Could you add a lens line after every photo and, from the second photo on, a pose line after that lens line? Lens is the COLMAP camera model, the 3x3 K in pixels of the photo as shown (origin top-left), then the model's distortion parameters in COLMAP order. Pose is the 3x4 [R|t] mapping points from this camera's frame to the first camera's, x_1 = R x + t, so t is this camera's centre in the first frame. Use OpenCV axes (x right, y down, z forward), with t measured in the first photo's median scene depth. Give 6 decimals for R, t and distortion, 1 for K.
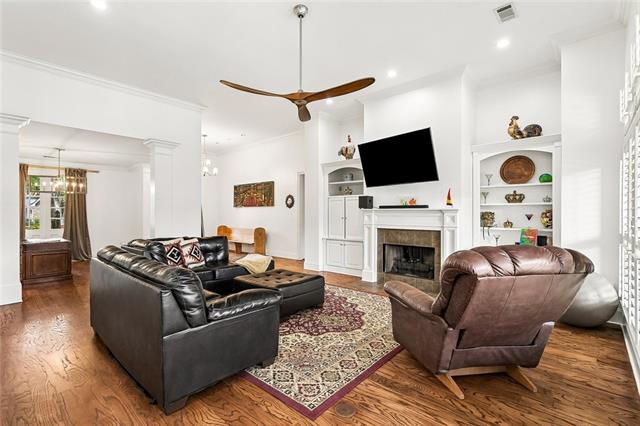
lens RADIAL K [[304.3, 0, 318.8], [0, 304.3, 217.2], [0, 0, 1]] dist [-0.002222, -0.000103]
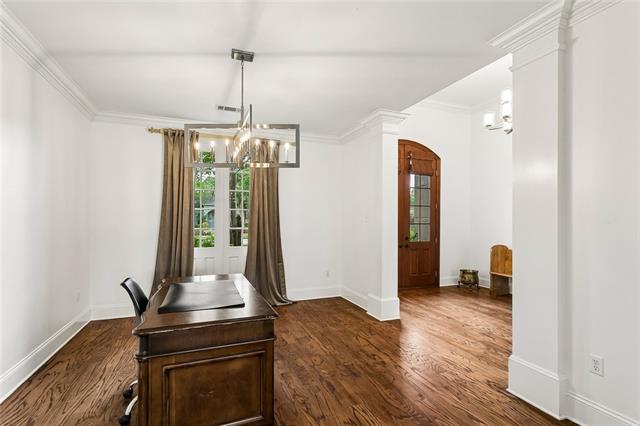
lens RADIAL K [[304.3, 0, 320.6], [0, 304.3, 214.7], [0, 0, 1]] dist [-0.002222, -0.000103]
pose [[0.900307, -0.008177, -0.435178, -0.463928], [-0.002401, 0.999715, -0.023753, -0.008367], [0.435248, 0.022429, 0.900031, 0.542427]]
